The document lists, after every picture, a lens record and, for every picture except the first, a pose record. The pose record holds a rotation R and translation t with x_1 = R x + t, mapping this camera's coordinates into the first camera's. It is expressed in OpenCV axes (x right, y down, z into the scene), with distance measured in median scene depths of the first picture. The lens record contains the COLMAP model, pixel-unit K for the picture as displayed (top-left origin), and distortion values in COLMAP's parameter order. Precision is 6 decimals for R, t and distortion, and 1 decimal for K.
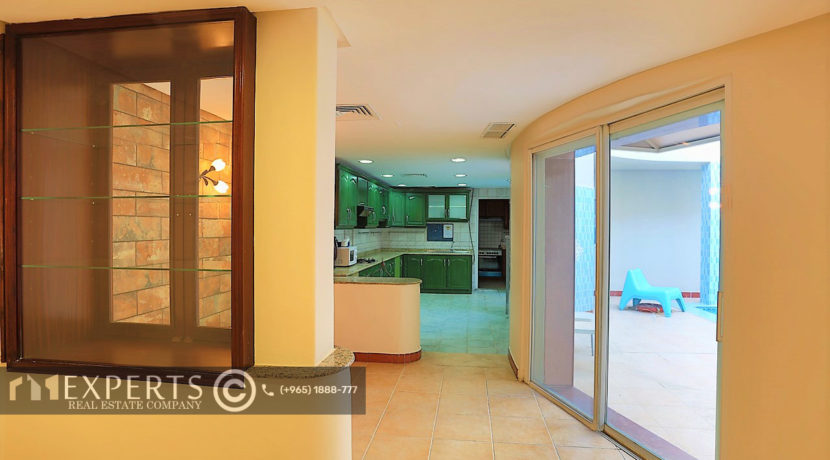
lens RADIAL K [[429.5, 0, 415.0], [0, 429.5, 230.0], [0, 0, 1]] dist [-0.066981, 0.028166]
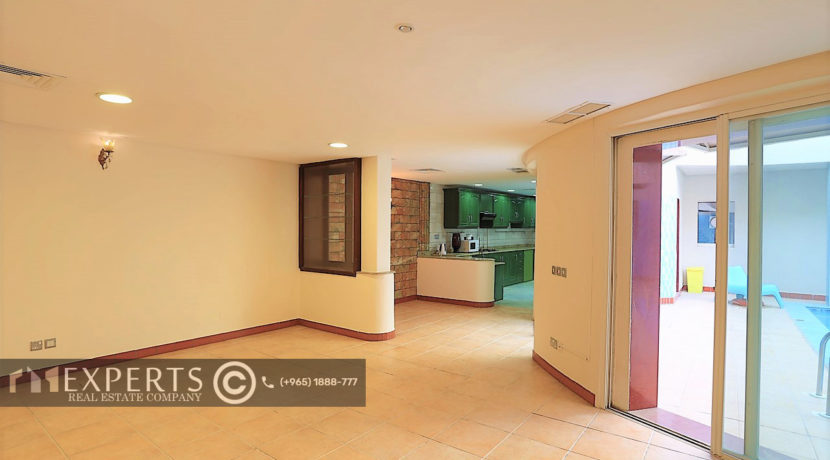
lens RADIAL K [[429.5, 0, 415.0], [0, 429.5, 230.0], [0, 0, 1]] dist [-0.066981, 0.028166]
pose [[0.867030, 0.005632, -0.498224, 0.288282], [-0.006512, 0.999979, -0.000030, 0.002958], [0.498214, 0.003270, 0.867048, -0.291680]]
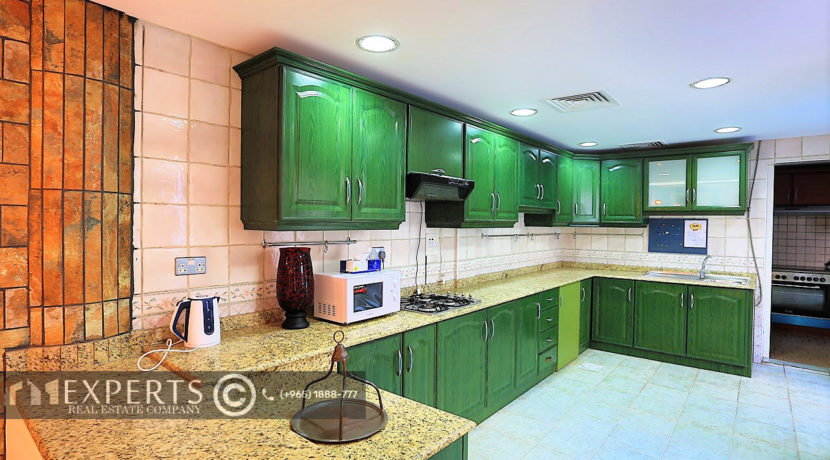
lens RADIAL K [[429.5, 0, 415.0], [0, 429.5, 230.0], [0, 0, 1]] dist [-0.066981, 0.028166]
pose [[0.842690, 0.010384, -0.538298, 0.067934], [-0.007326, 0.999943, 0.007821, -0.003155], [0.538349, -0.002647, 0.842718, 0.445252]]
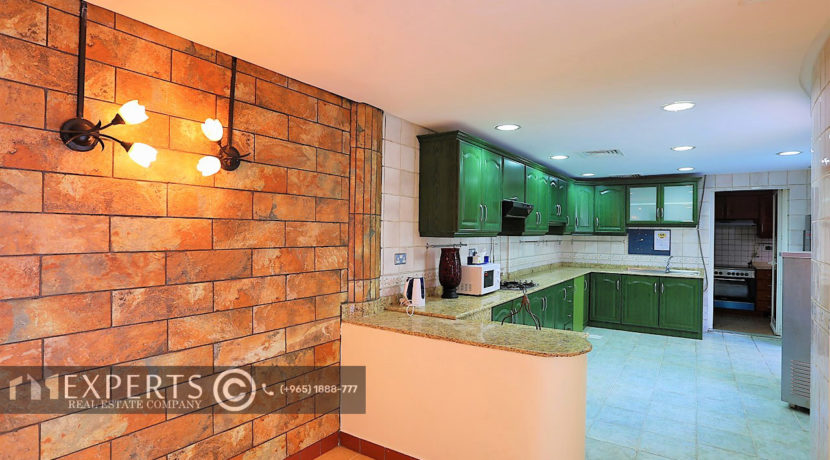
lens RADIAL K [[429.5, 0, 415.0], [0, 429.5, 230.0], [0, 0, 1]] dist [-0.066981, 0.028166]
pose [[0.895409, 0.003029, -0.445234, 0.025122], [-0.009376, 0.999883, -0.012054, -0.002215], [0.445146, 0.014968, 0.895333, 0.244368]]
